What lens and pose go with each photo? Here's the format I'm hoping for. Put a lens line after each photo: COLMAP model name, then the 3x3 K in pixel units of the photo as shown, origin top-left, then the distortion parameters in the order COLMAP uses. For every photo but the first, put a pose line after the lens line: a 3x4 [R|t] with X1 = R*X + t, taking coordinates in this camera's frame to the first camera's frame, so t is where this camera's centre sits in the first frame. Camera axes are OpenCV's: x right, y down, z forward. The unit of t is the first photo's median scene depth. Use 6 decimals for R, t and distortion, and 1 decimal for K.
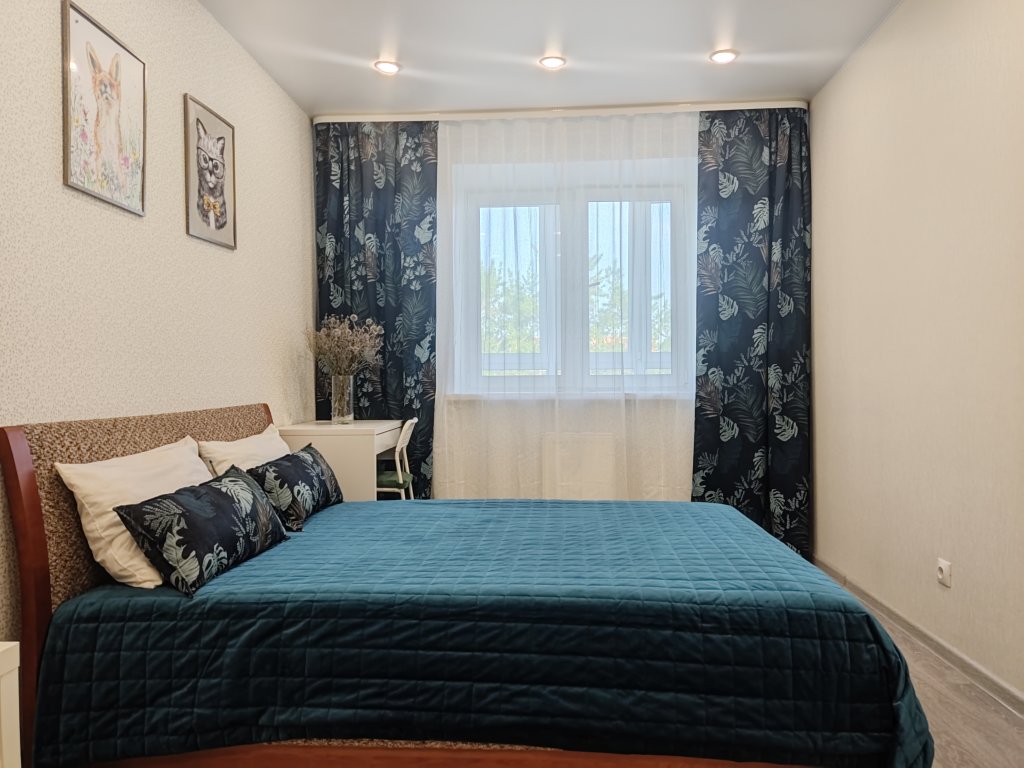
lens RADIAL K [[763.0, 0, 513.8], [0, 763.0, 394.1], [0, 0, 1]] dist [0.033806, -0.056547]
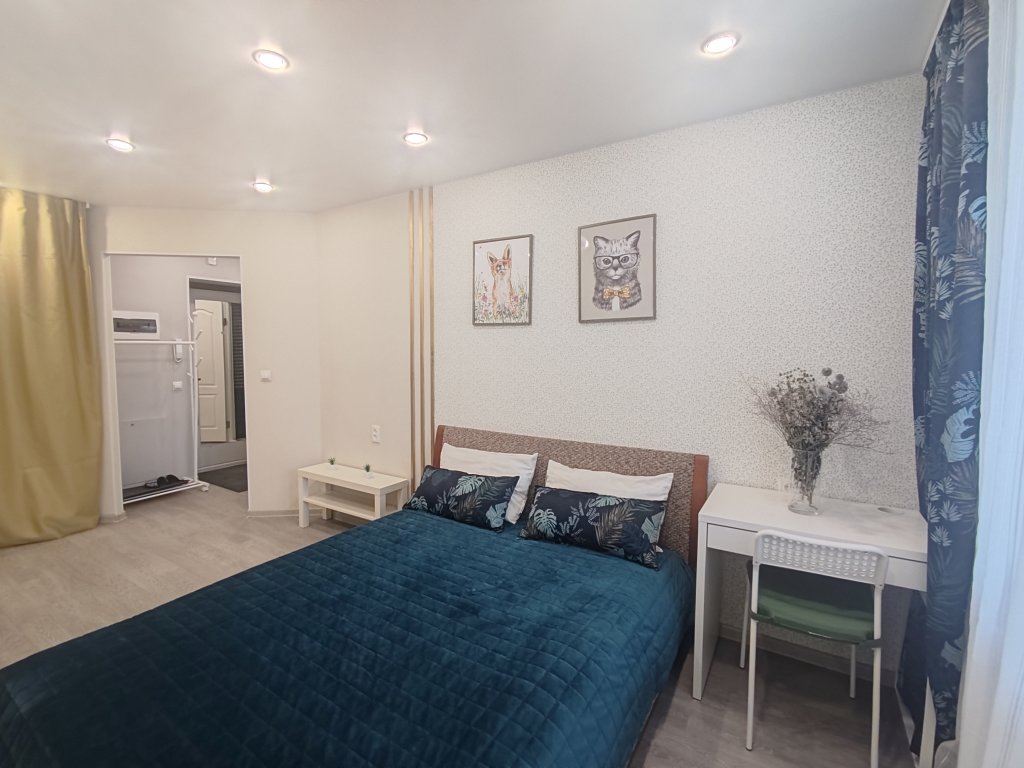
lens RADIAL K [[469.8, 0, 504.9], [0, 469.8, 378.2], [0, 0, 1]] dist [-0.002888, -0.004836]
pose [[-0.492449, 0.067959, -0.867684, 0.420983], [-0.013159, 0.996251, 0.085497, -0.169937], [0.870242, 0.053521, -0.489709, 1.268410]]
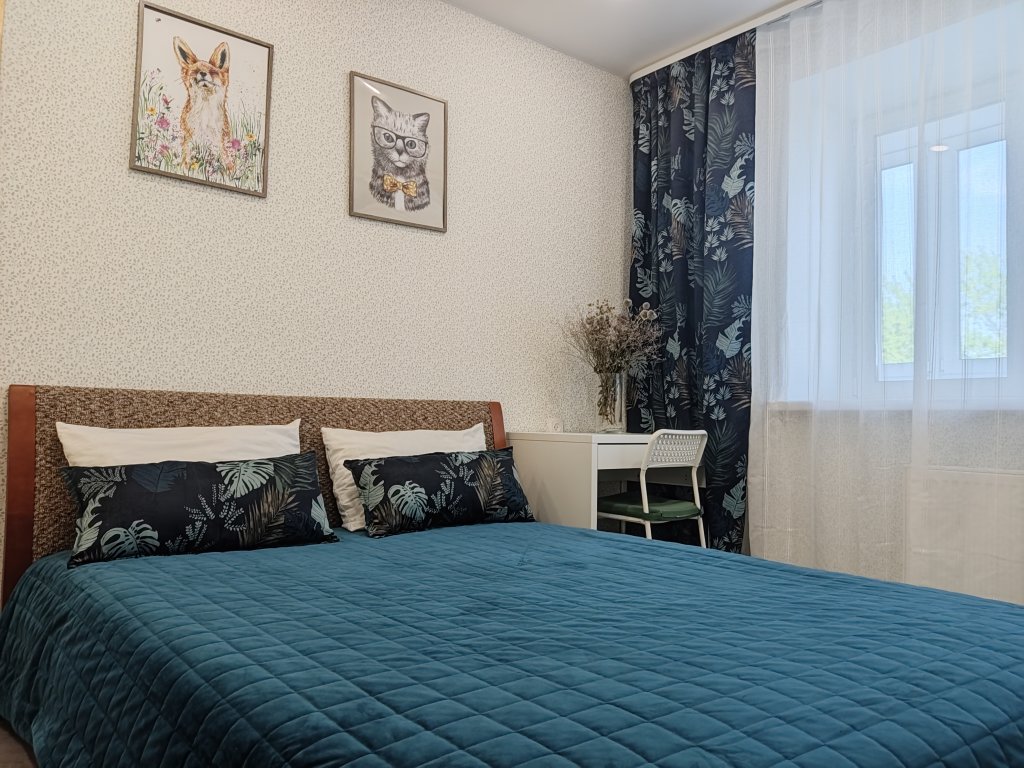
lens RADIAL K [[763.0, 0, 506.6], [0, 763.0, 395.2], [0, 0, 1]] dist [0.033806, -0.056547]
pose [[0.669895, -0.008021, -0.742412, 0.402648], [-0.037166, 0.998326, -0.044322, 0.050733], [0.741525, 0.057283, 0.668476, 0.494871]]
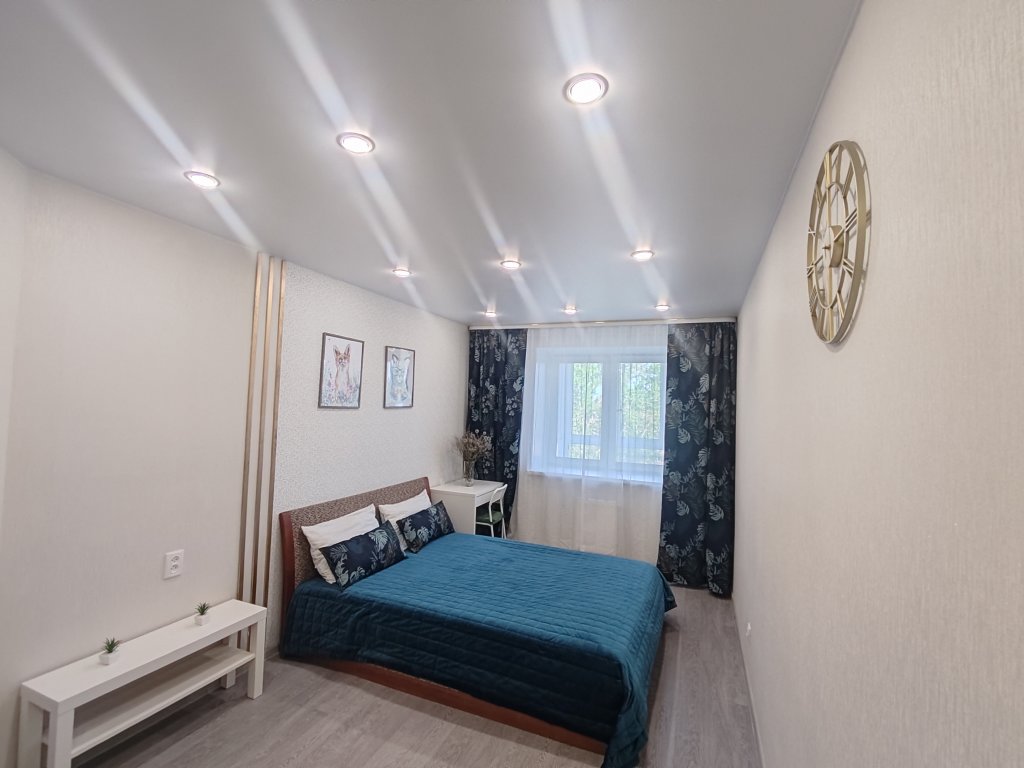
lens RADIAL K [[469.8, 0, 507.8], [0, 469.8, 385.2], [0, 0, 1]] dist [-0.002888, -0.004836]
pose [[0.945568, 0.028650, -0.324160, 0.339078], [-0.048515, 0.997396, -0.053365, -0.209981], [0.321787, 0.066187, 0.944496, -0.166137]]
